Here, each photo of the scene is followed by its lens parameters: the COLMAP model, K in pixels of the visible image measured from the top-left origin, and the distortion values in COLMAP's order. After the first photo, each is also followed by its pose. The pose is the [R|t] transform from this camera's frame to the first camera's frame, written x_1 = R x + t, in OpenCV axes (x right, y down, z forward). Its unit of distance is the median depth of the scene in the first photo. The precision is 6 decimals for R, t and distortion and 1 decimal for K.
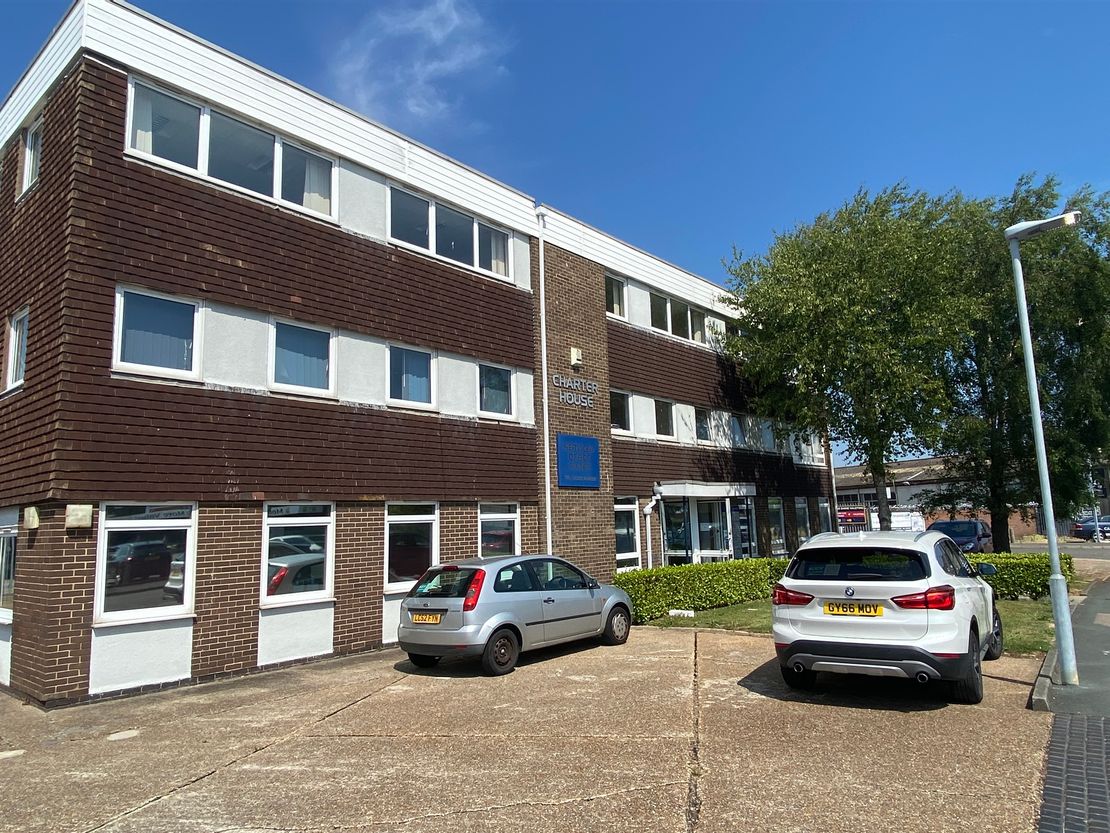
lens RADIAL K [[725.2, 0, 555.0], [0, 725.2, 416.5], [0, 0, 1]] dist [0.000586, -0.002160]
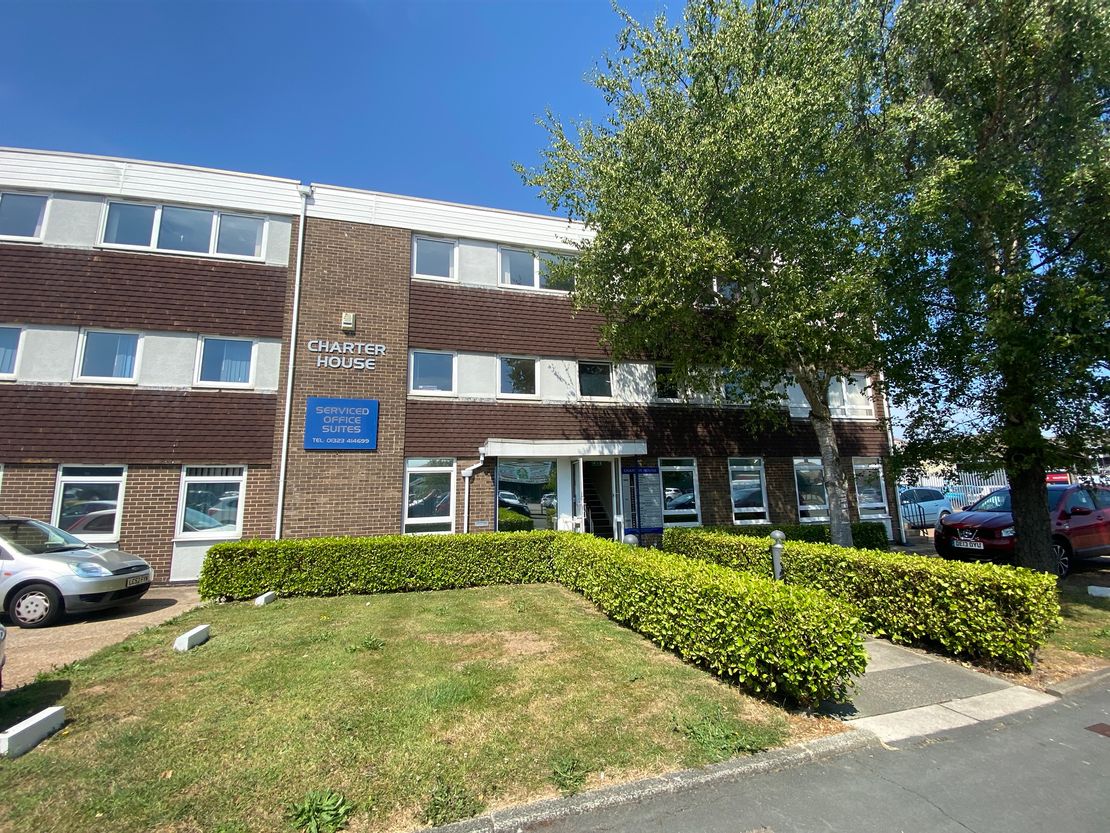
lens RADIAL K [[411.3, 0, 554.1], [0, 411.3, 420.3], [0, 0, 1]] dist [0.000296, -0.011793]
pose [[0.819828, -0.066087, -0.568784, 0.633721], [0.072327, 0.997313, -0.011628, 0.090533], [0.568024, -0.031605, 0.822405, 0.748470]]
